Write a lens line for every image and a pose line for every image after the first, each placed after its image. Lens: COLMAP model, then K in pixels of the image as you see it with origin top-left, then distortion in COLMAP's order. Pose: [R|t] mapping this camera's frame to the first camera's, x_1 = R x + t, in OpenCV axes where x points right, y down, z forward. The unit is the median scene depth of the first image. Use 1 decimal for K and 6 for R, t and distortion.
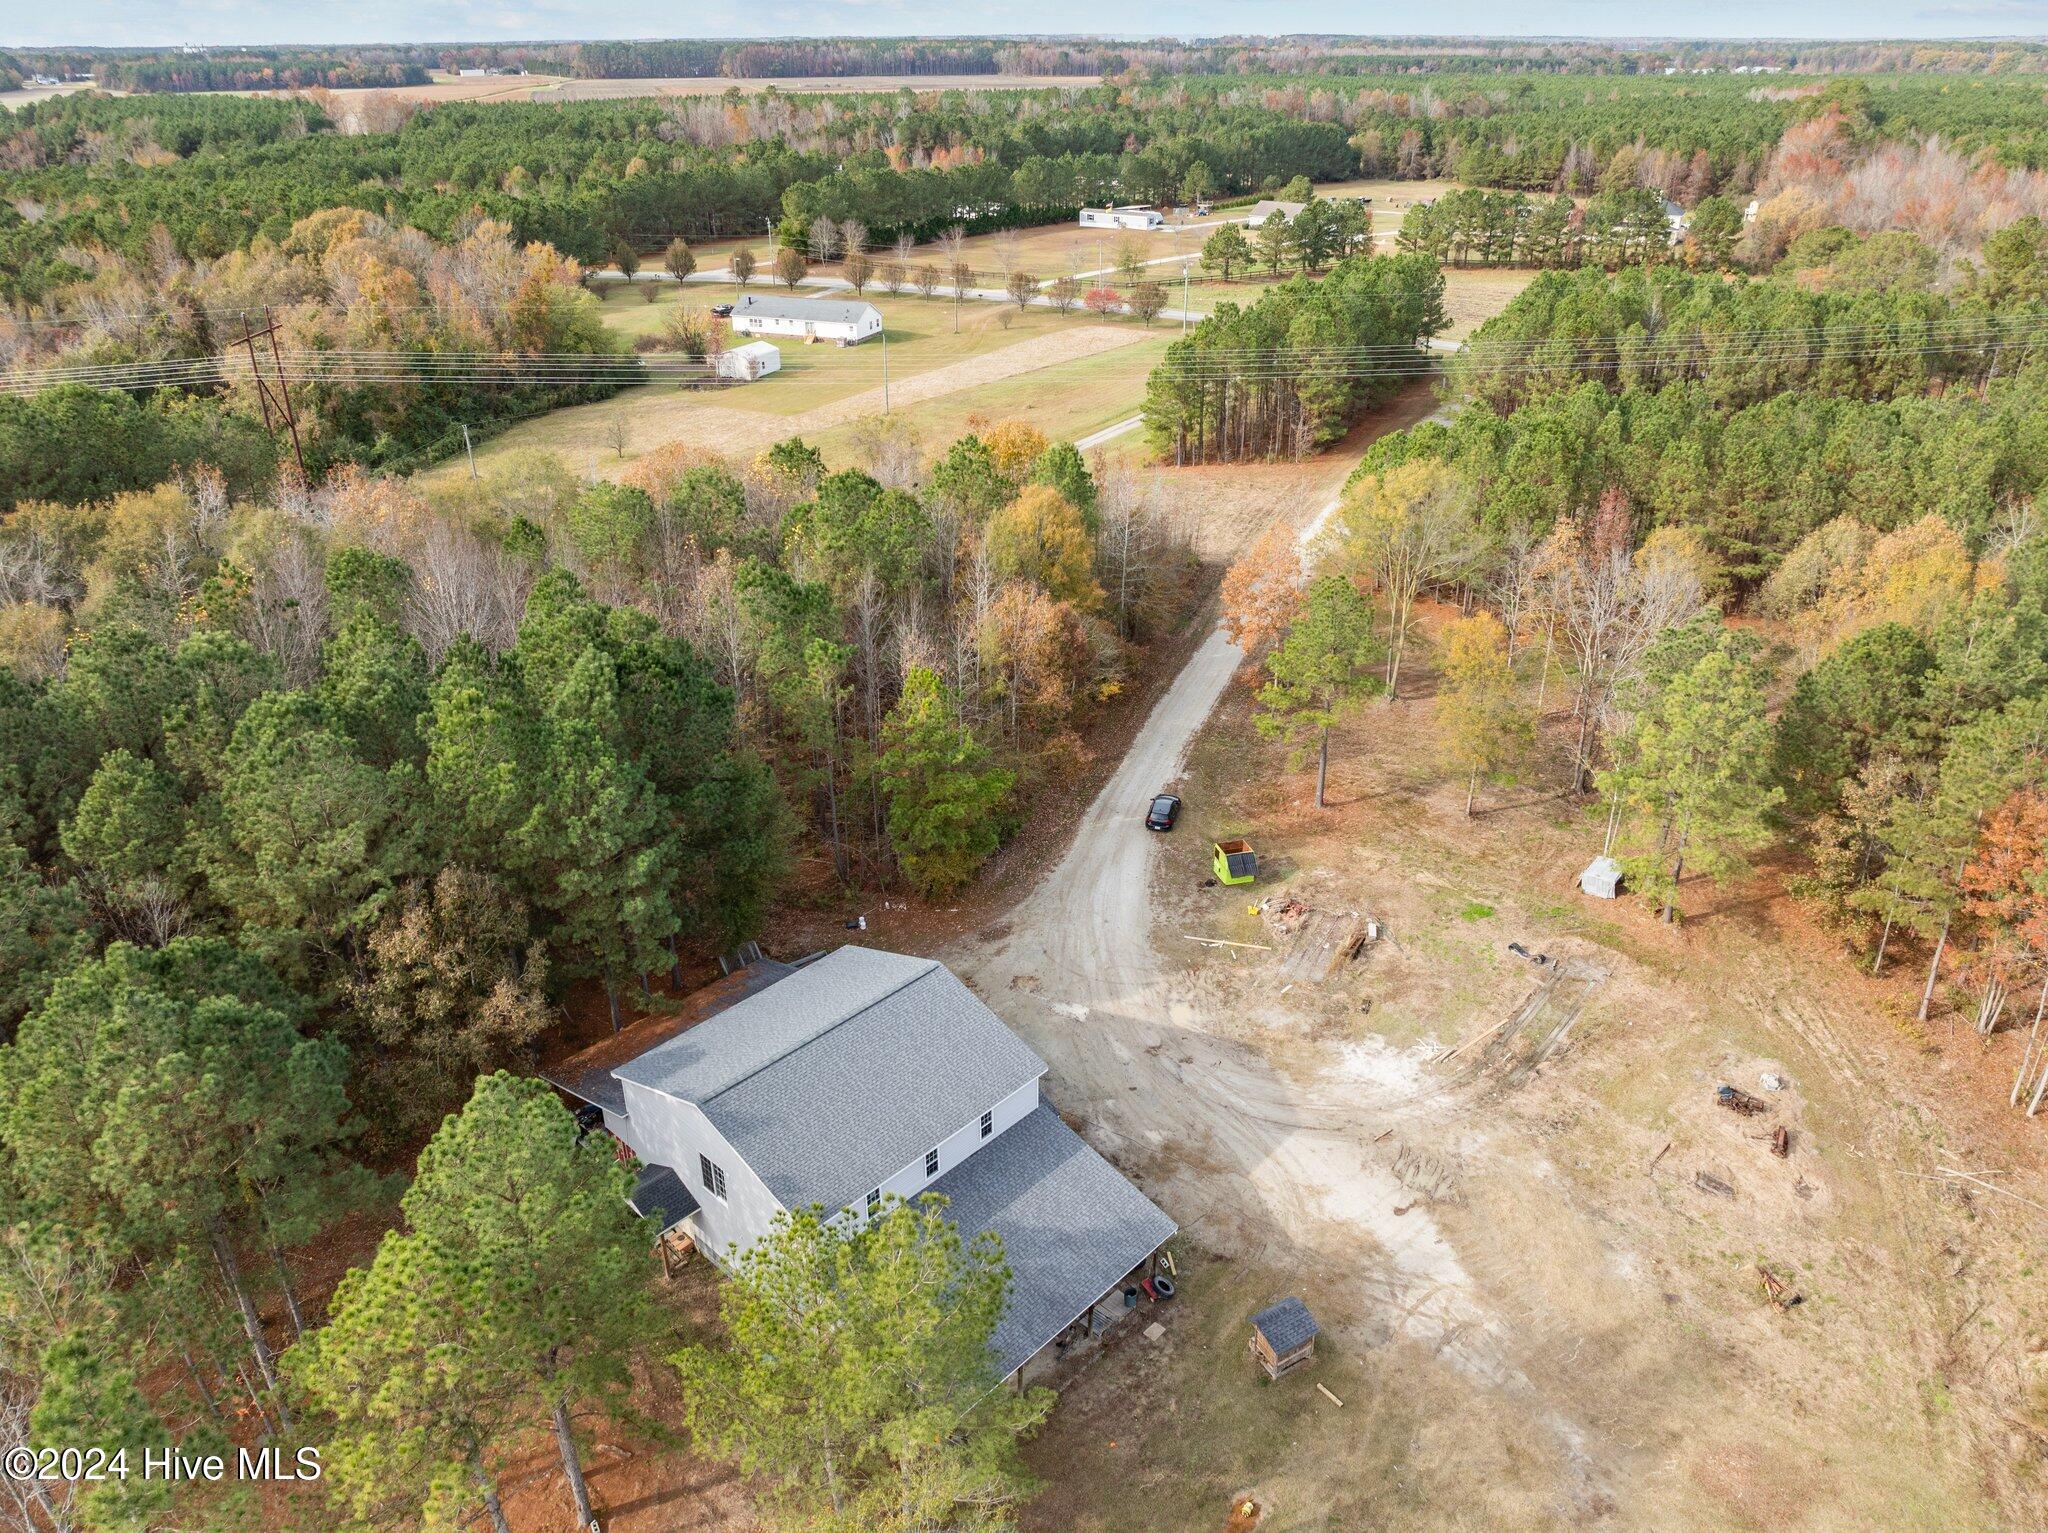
lens RADIAL K [[1510.2, 0, 1020.6], [0, 1510.2, 767.7], [0, 0, 1]] dist [-0.007138, -0.003501]
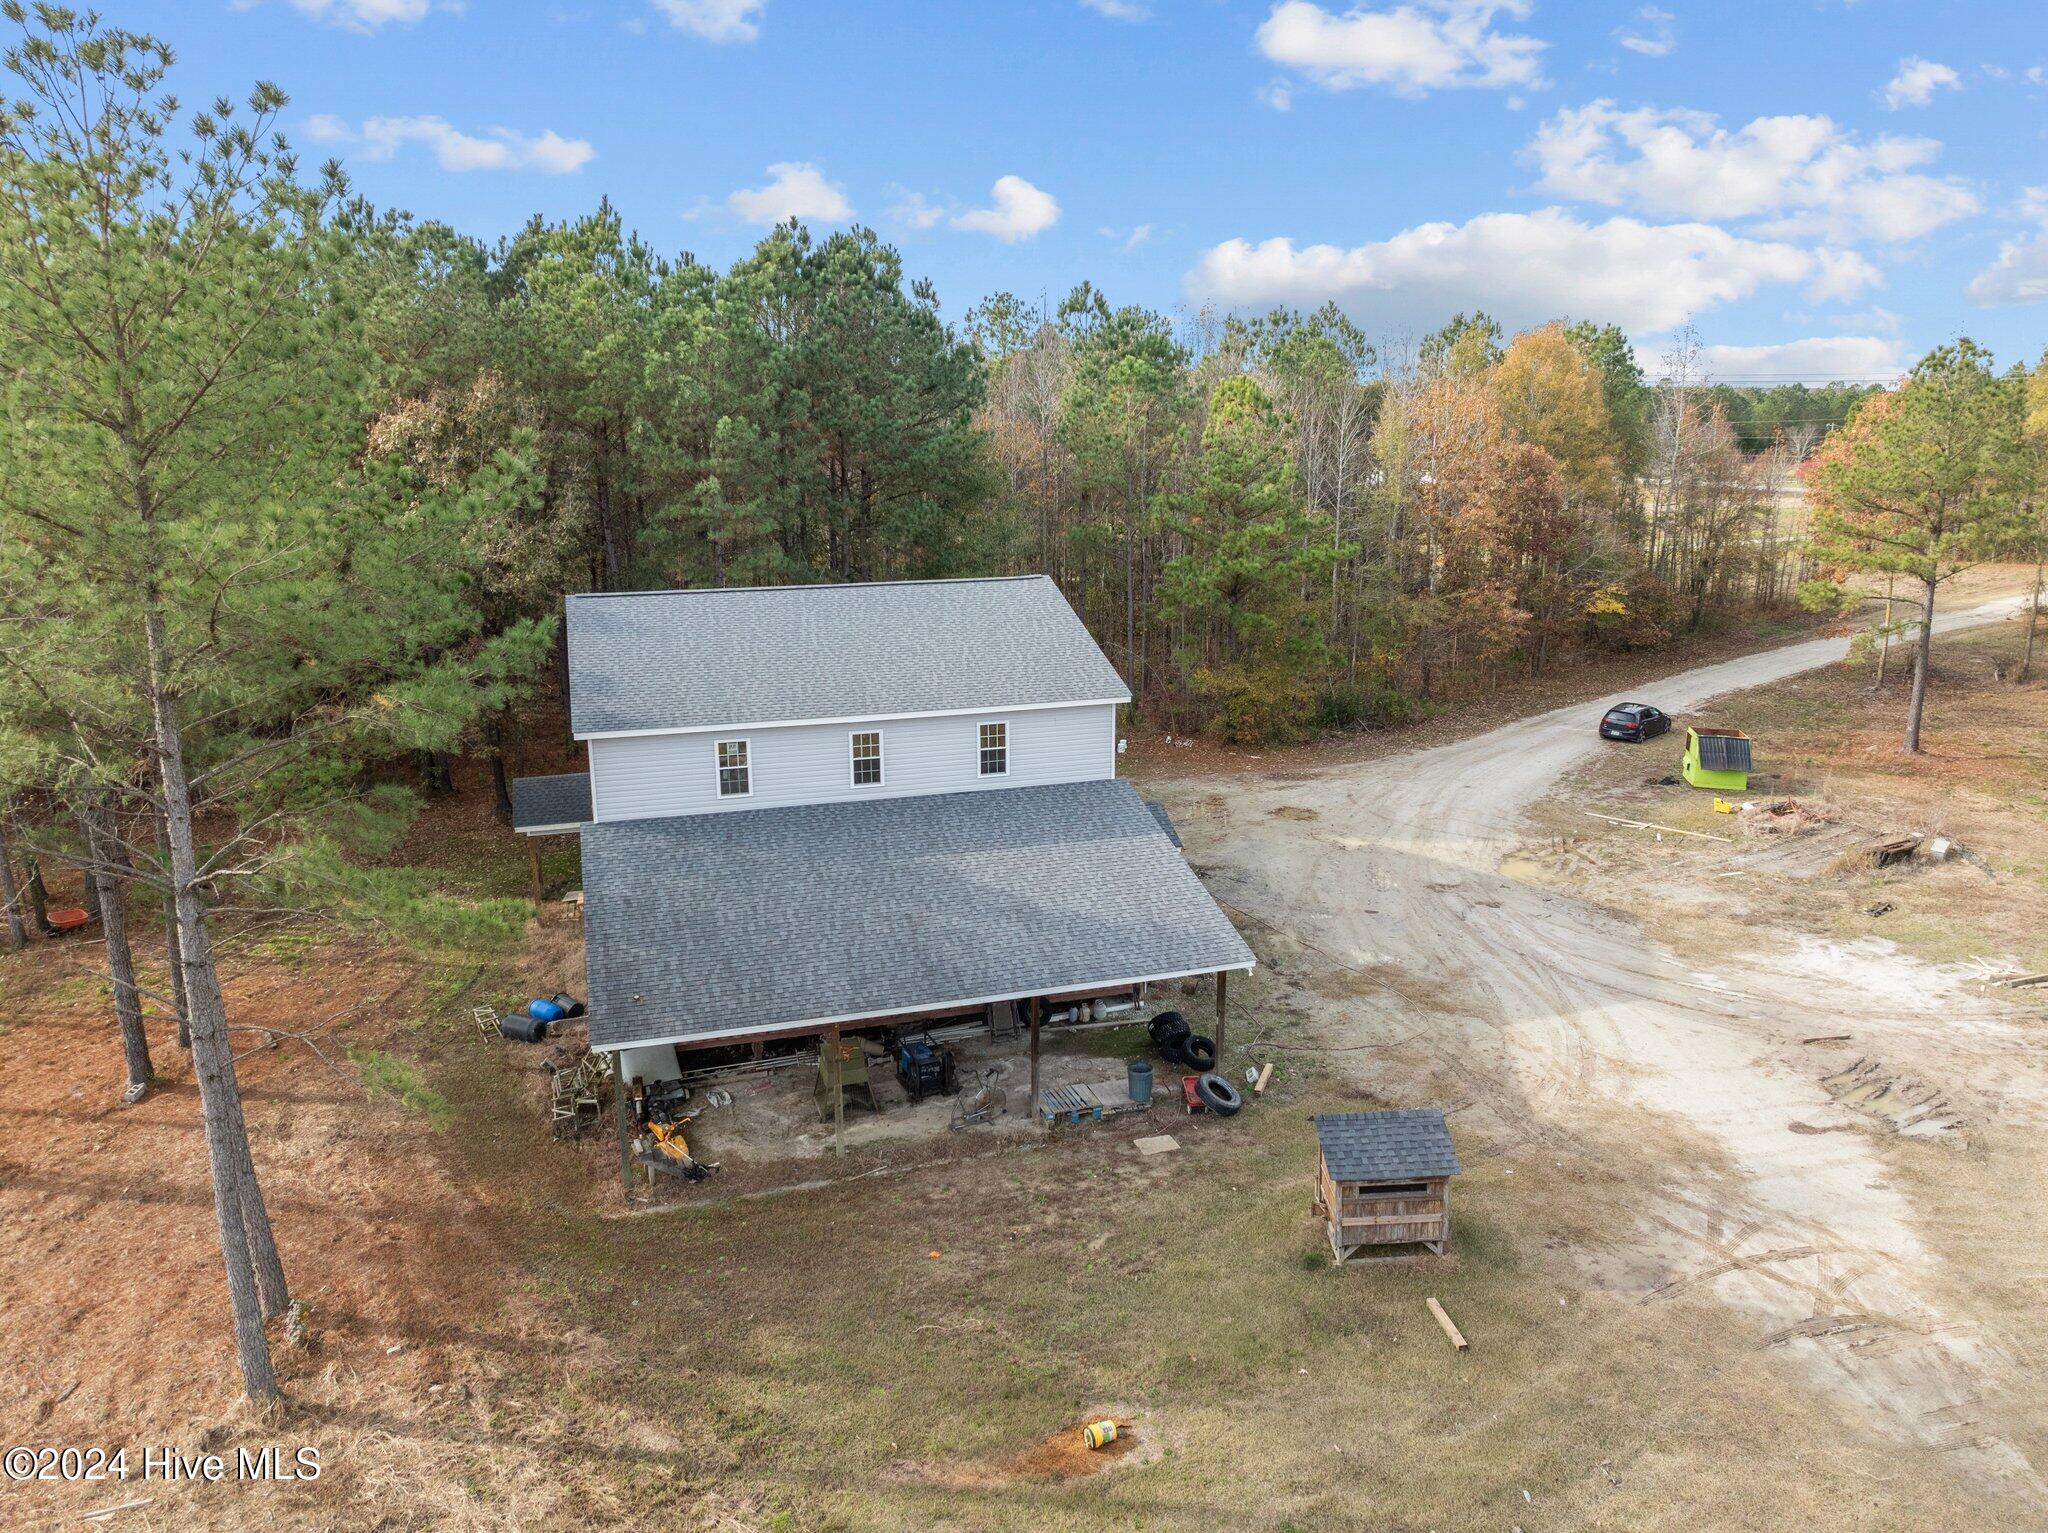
lens RADIAL K [[1450.2, 0, 1030.3], [0, 1450.2, 764.7], [0, 0, 1]] dist [-0.013375, -0.005415]
pose [[0.873740, 0.114026, -0.472838, 0.214688], [-0.221144, 0.958974, -0.177384, 0.283457], [0.433213, 0.259553, 0.863110, 0.439791]]
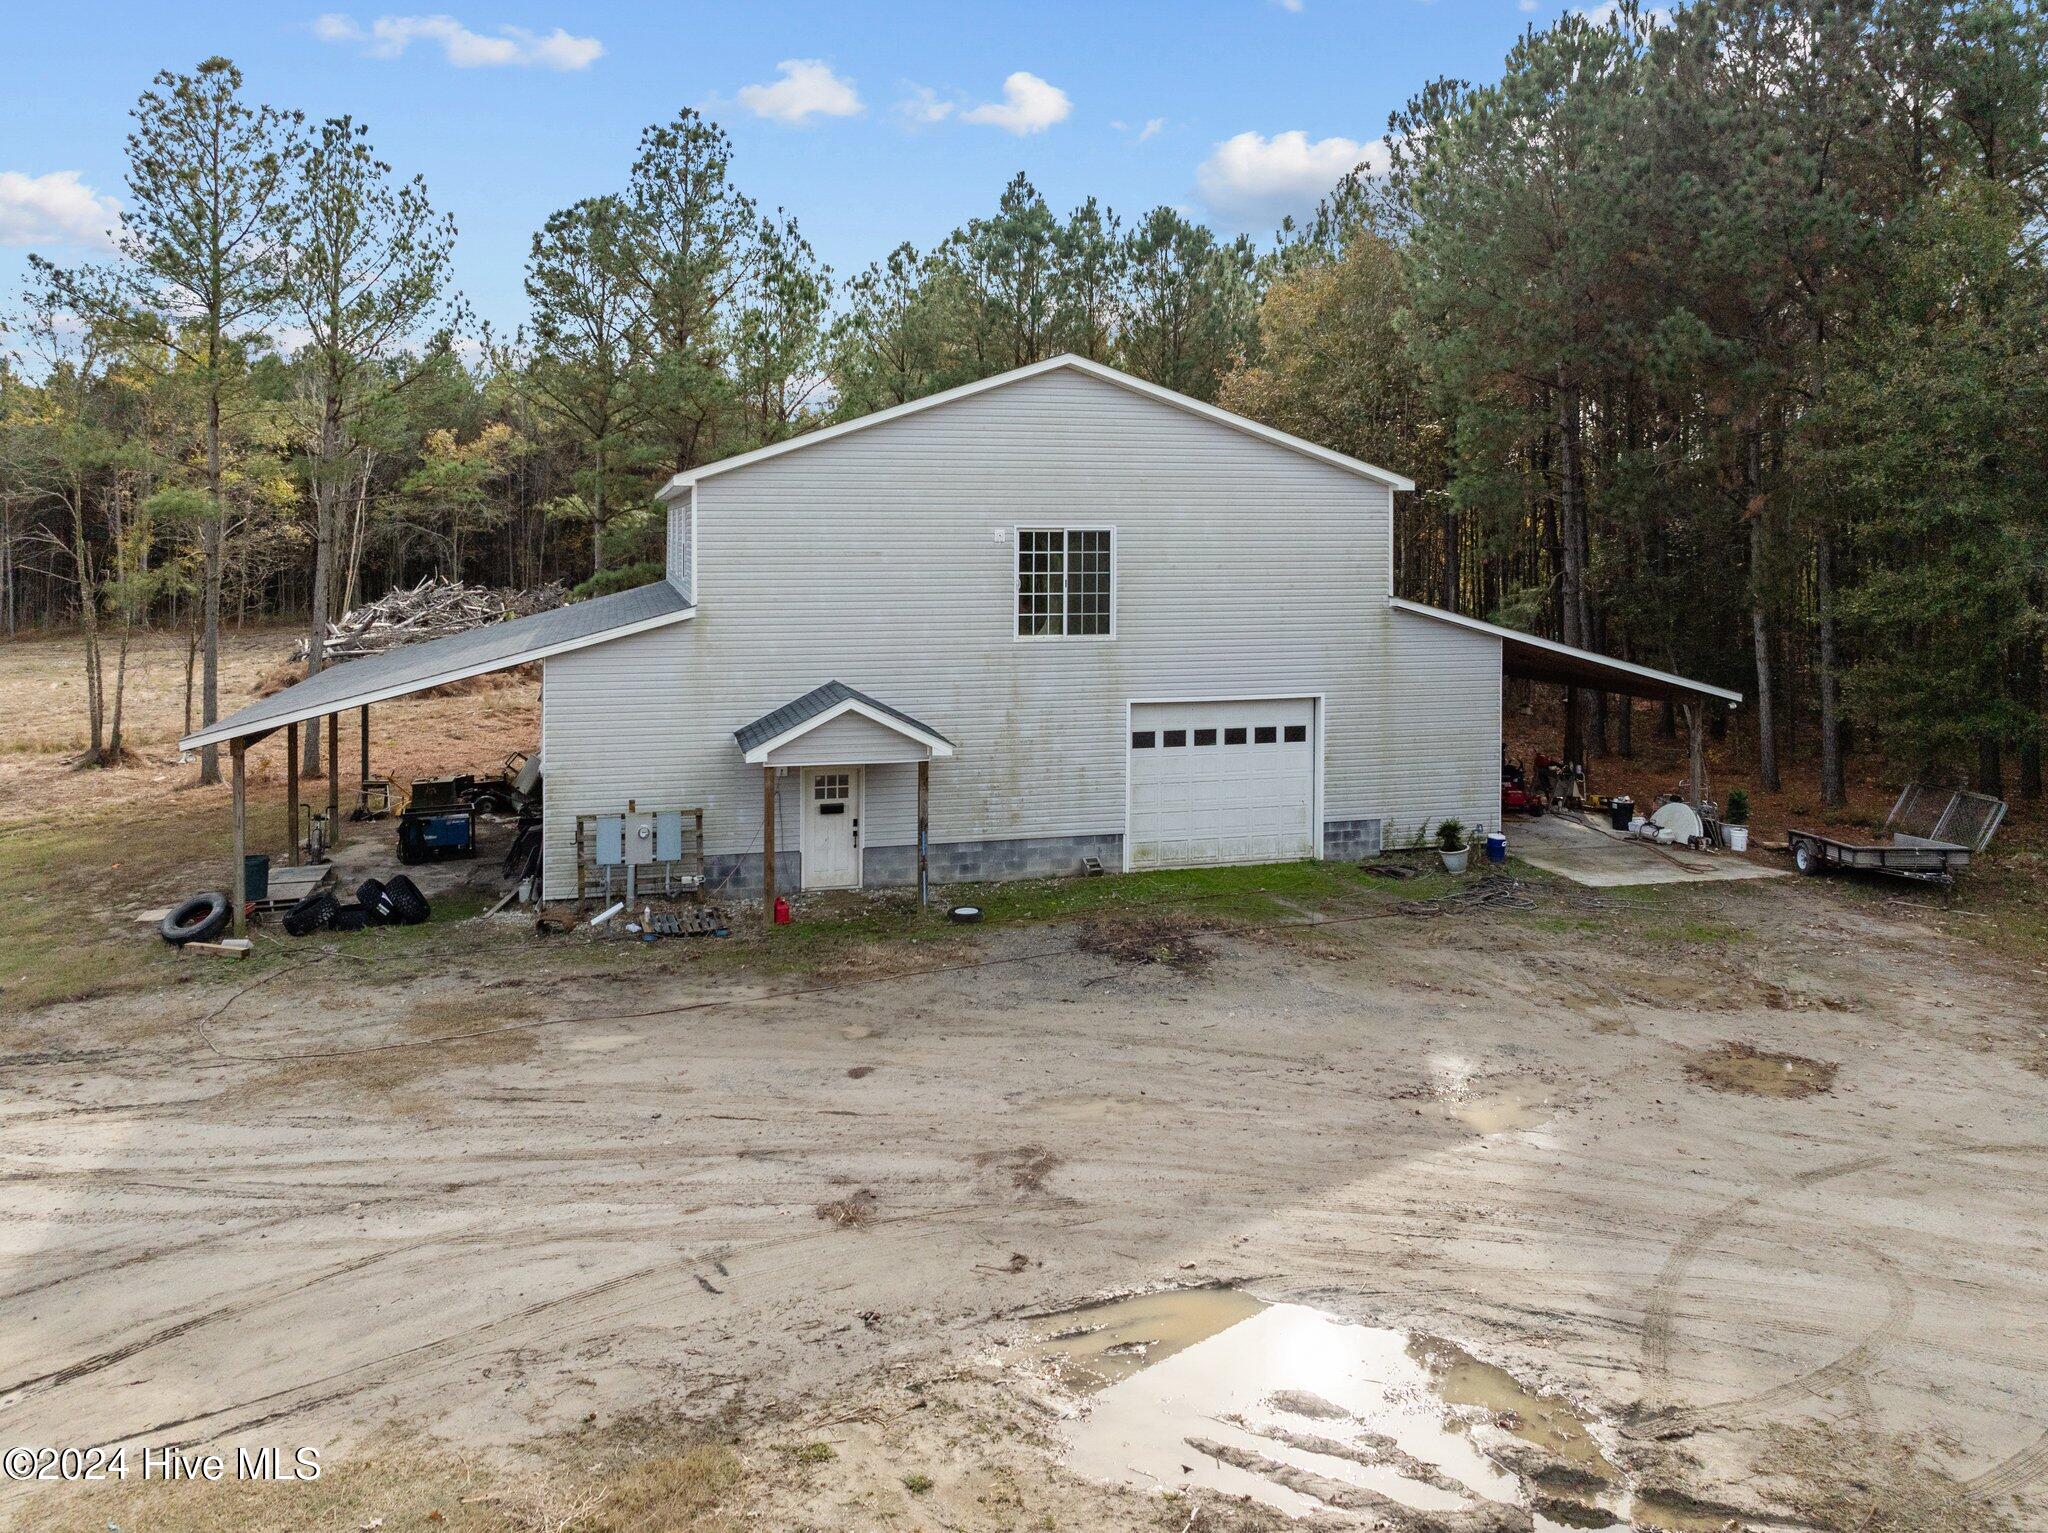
lens RADIAL K [[1444.3, 0, 1019.5], [0, 1444.3, 755.5], [0, 0, 1]] dist [-0.028987, 0.004381]
pose [[-0.541317, 0.104499, -0.834300, 0.238642], [-0.383110, 0.852609, 0.355365, 0.081161], [0.748467, 0.511993, -0.421497, 1.075214]]
